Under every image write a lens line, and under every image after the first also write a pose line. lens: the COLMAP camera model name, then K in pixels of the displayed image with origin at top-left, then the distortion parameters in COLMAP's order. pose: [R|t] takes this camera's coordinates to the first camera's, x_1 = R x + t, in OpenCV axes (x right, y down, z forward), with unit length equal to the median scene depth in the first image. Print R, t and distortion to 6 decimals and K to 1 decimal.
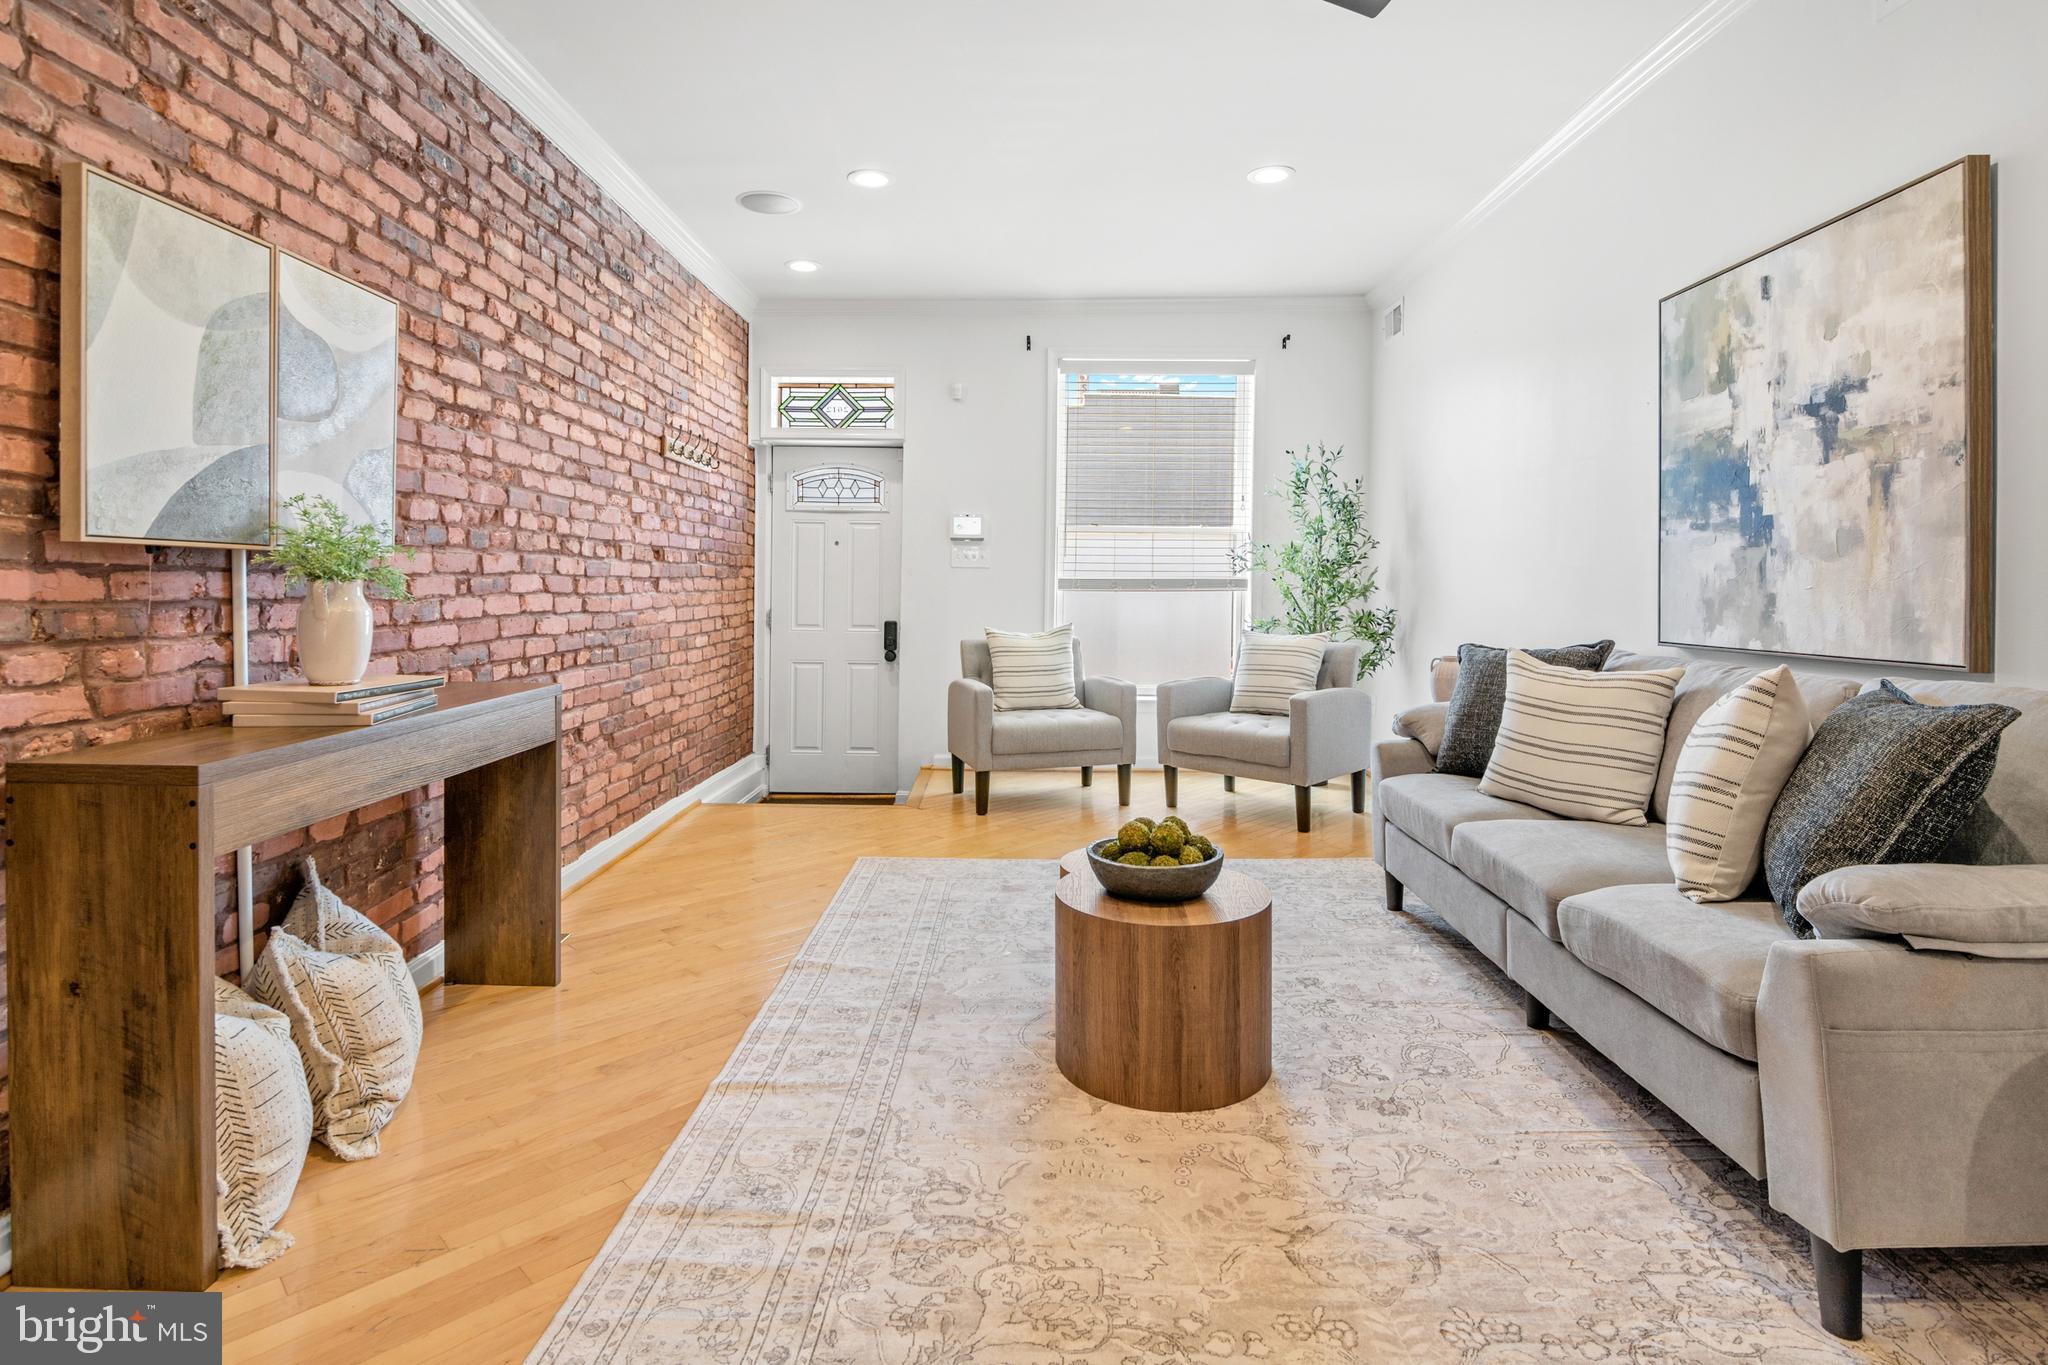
lens RADIAL K [[1021.0, 0, 1022.7], [0, 1021.0, 572.9], [0, 0, 1]] dist [-0.005807, -0.004995]
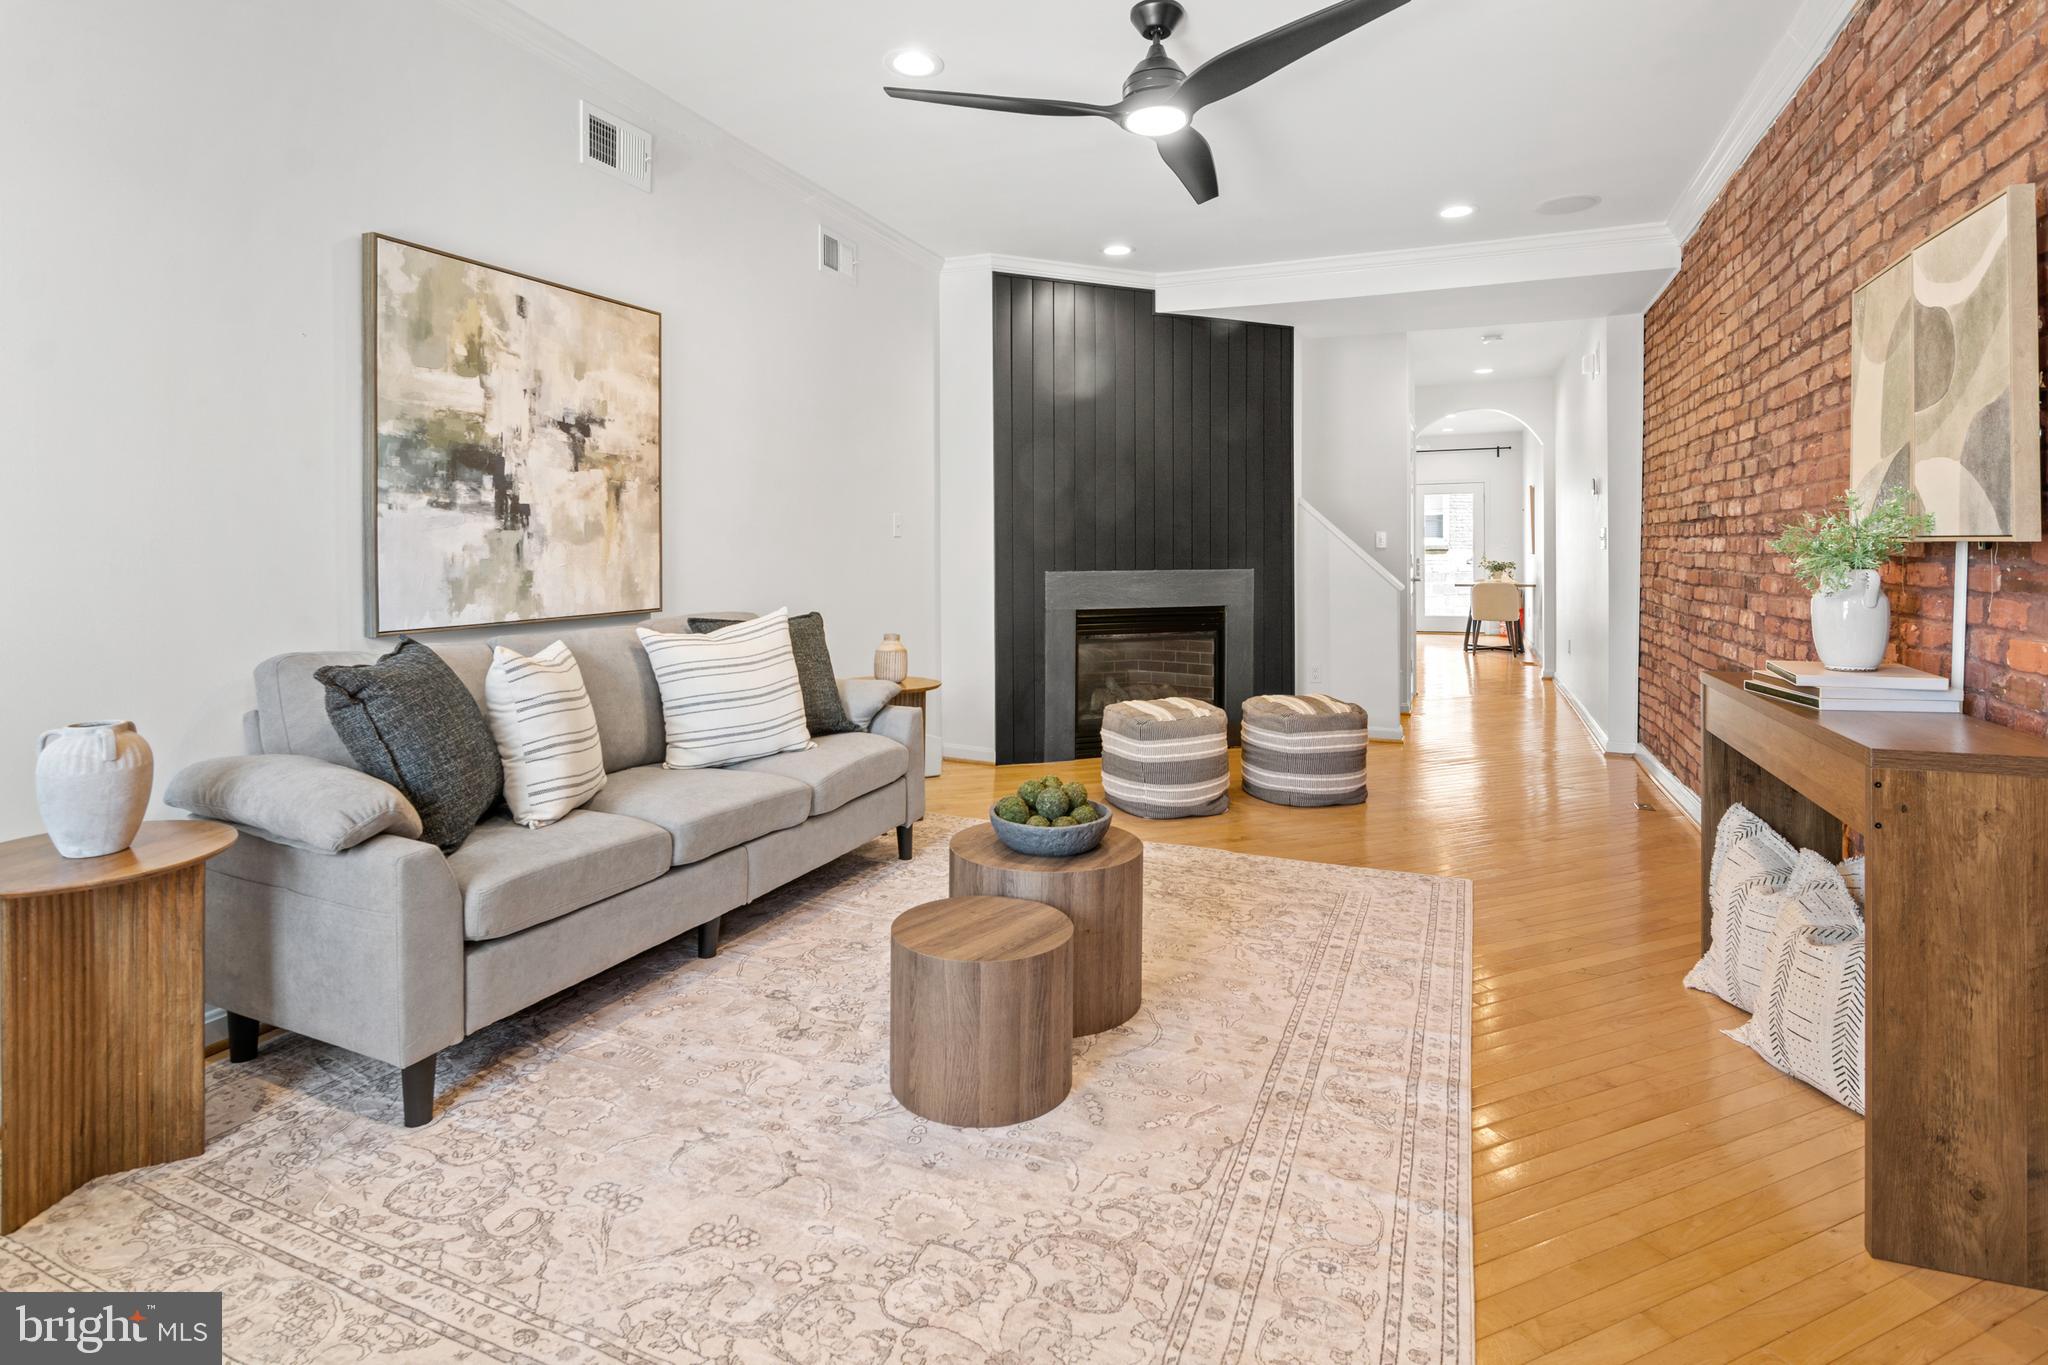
lens RADIAL K [[1021.0, 0, 1029.2], [0, 1021.0, 547.4], [0, 0, 1]] dist [-0.005807, -0.004995]
pose [[-0.927198, -0.003886, 0.374552, -0.226688], [-0.008390, 0.999911, -0.010397, 0.000294], [-0.374478, -0.012783, -0.927148, 1.770419]]
